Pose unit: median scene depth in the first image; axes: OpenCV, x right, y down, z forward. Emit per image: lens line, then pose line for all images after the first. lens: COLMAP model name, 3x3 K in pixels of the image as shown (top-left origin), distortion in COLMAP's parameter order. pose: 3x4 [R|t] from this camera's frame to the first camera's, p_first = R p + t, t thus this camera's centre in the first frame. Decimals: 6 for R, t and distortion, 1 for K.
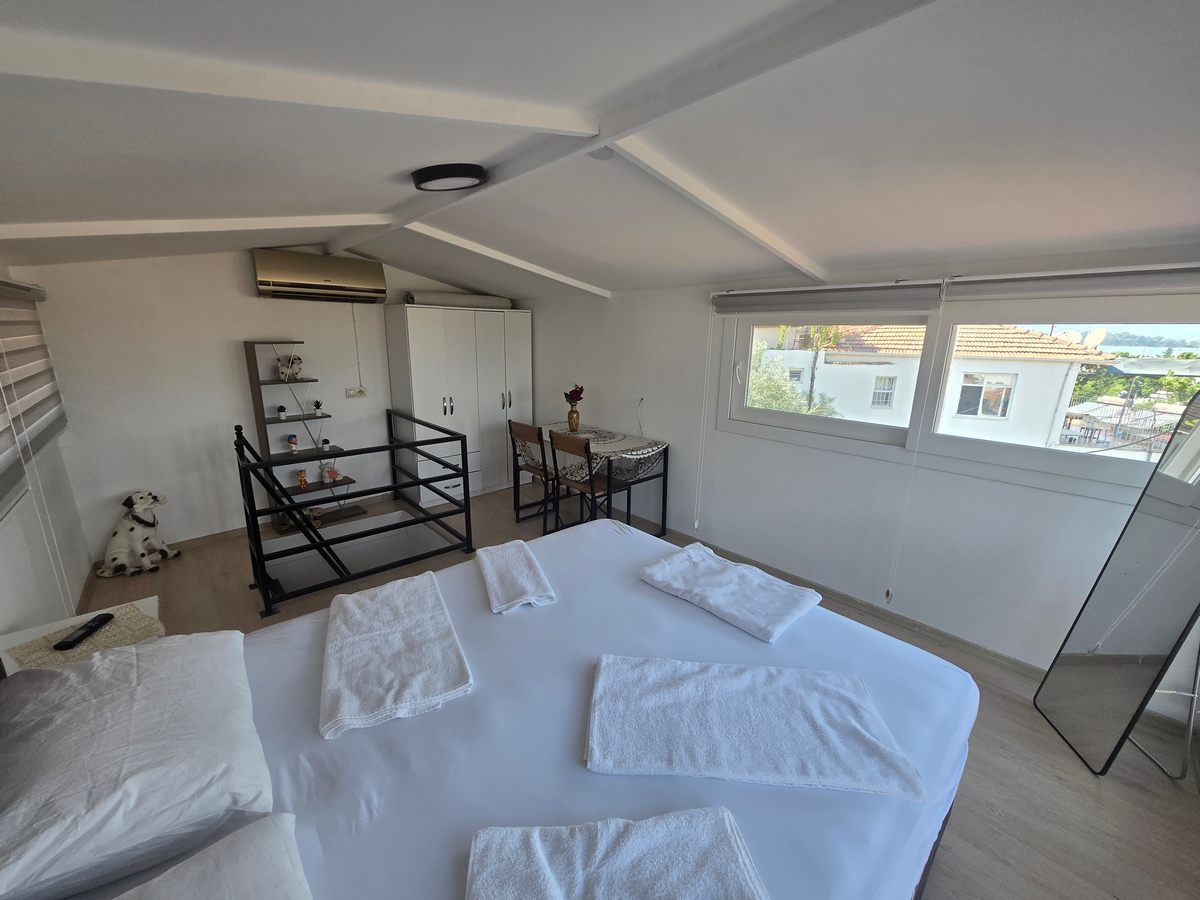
lens RADIAL K [[471.7, 0, 589.4], [0, 471.7, 447.6], [0, 0, 1]] dist [0.000326, 0.000013]
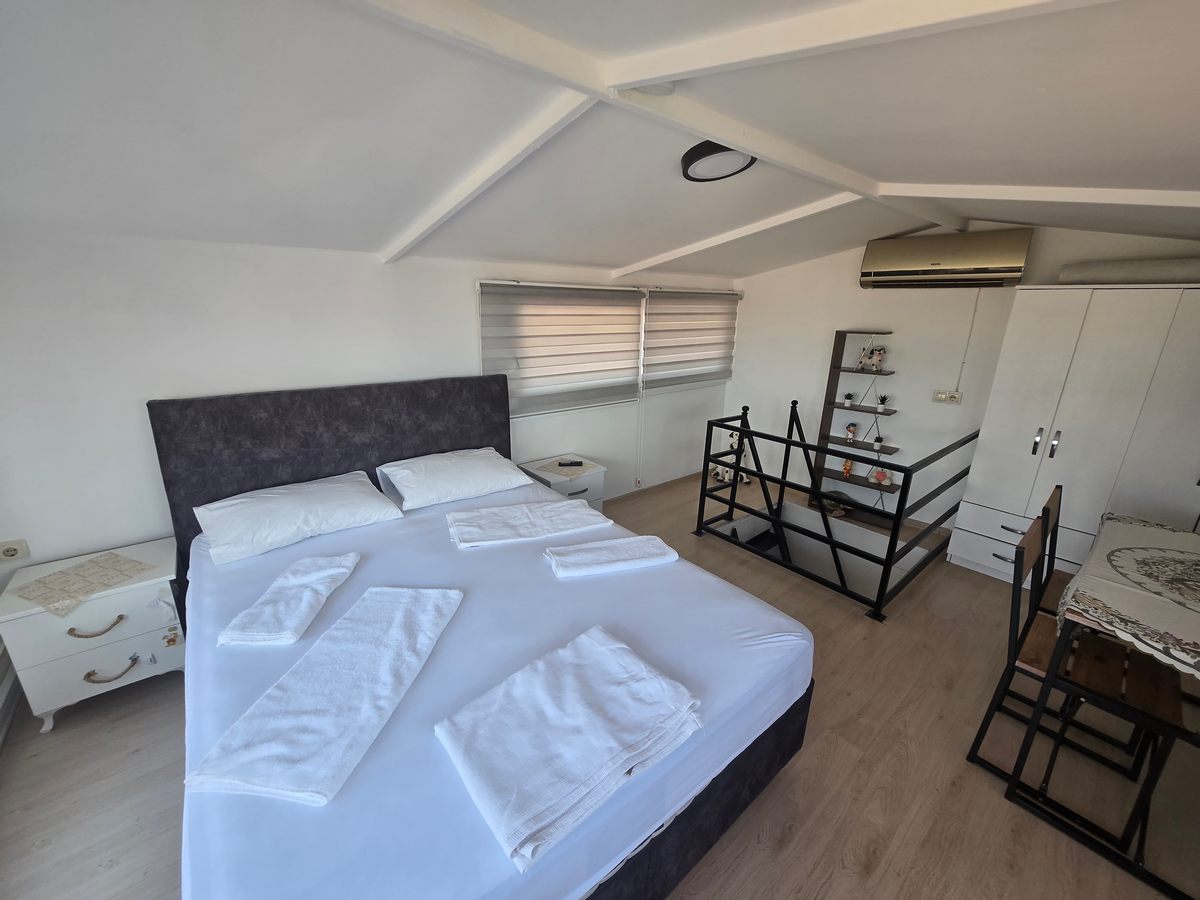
lens RADIAL K [[470.1, 0, 590.3], [0, 470.1, 449.1], [0, 0, 1]] dist [-0.000743, -0.000207]
pose [[-0.045097, 0.275461, -0.960254, 0.445483], [-0.251457, 0.927152, 0.277775, -0.132033], [0.966817, 0.253990, 0.027455, 0.500717]]
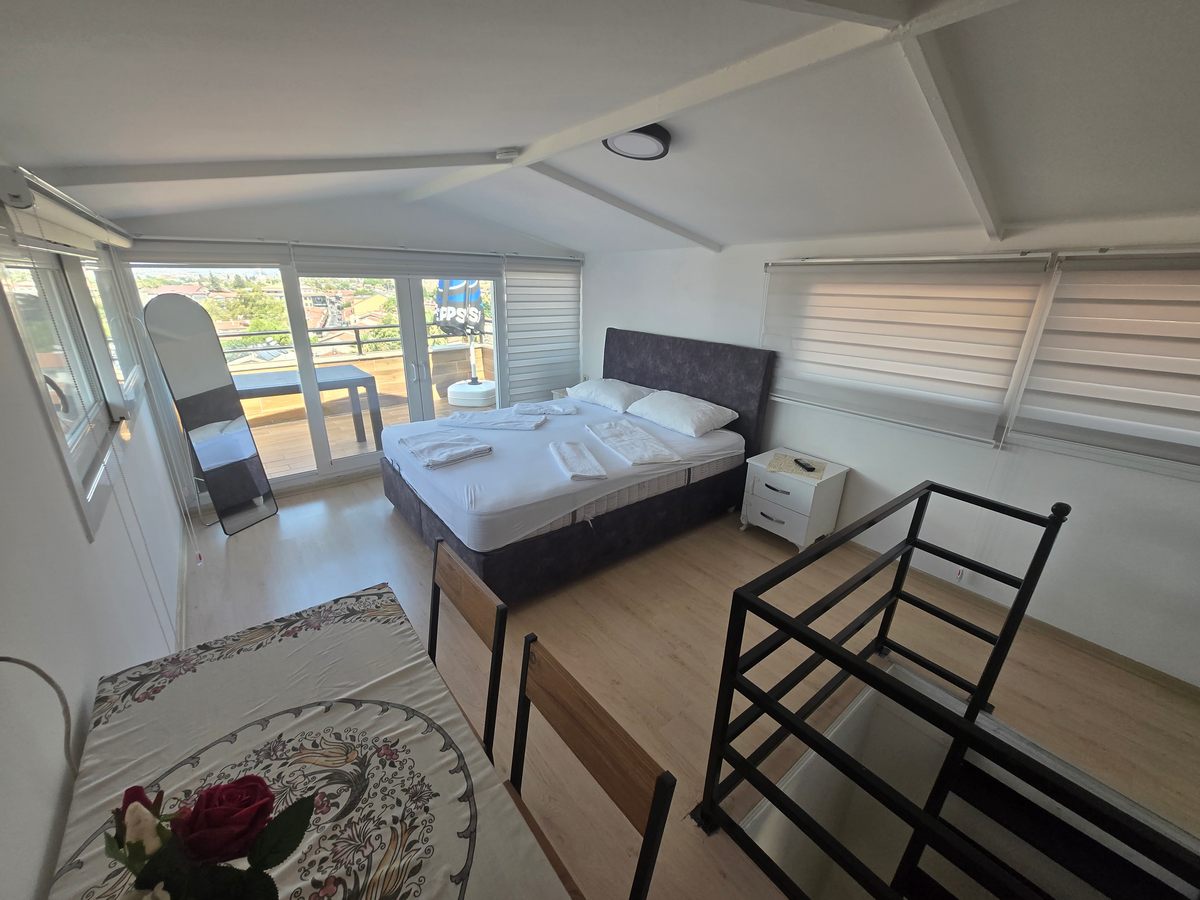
lens RADIAL K [[470.1, 0, 590.3], [0, 470.1, 449.1], [0, 0, 1]] dist [-0.000743, -0.000207]
pose [[-0.997241, -0.051471, 0.053486, -0.164613], [-0.013620, 0.835193, 0.549789, -0.327229], [-0.072969, 0.547544, -0.833590, 1.270346]]
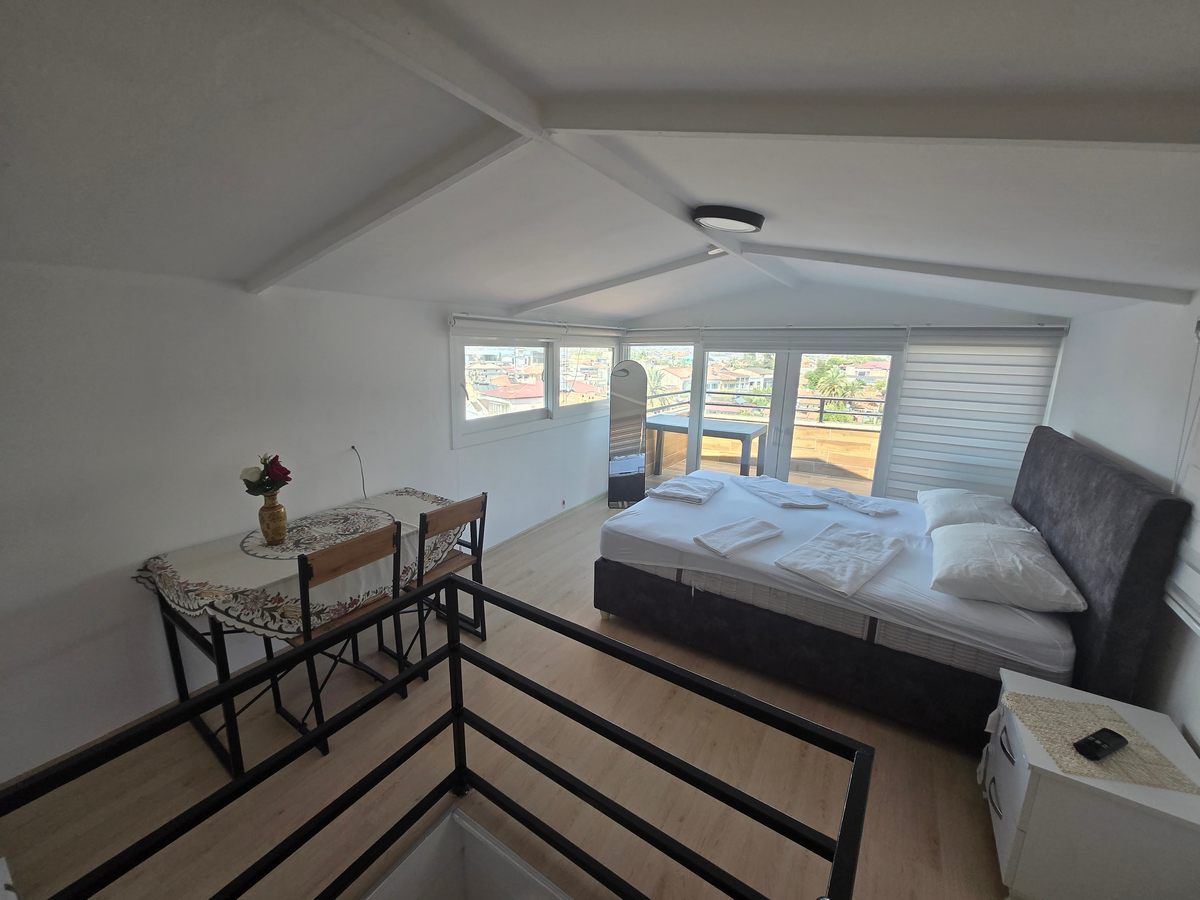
lens RADIAL K [[470.1, 0, 590.3], [0, 470.1, 449.1], [0, 0, 1]] dist [-0.000743, -0.000207]
pose [[-0.259082, -0.222760, 0.939816, -0.747121], [0.208679, 0.937148, 0.279655, -0.259597], [-0.943043, 0.268574, -0.196312, 0.933697]]
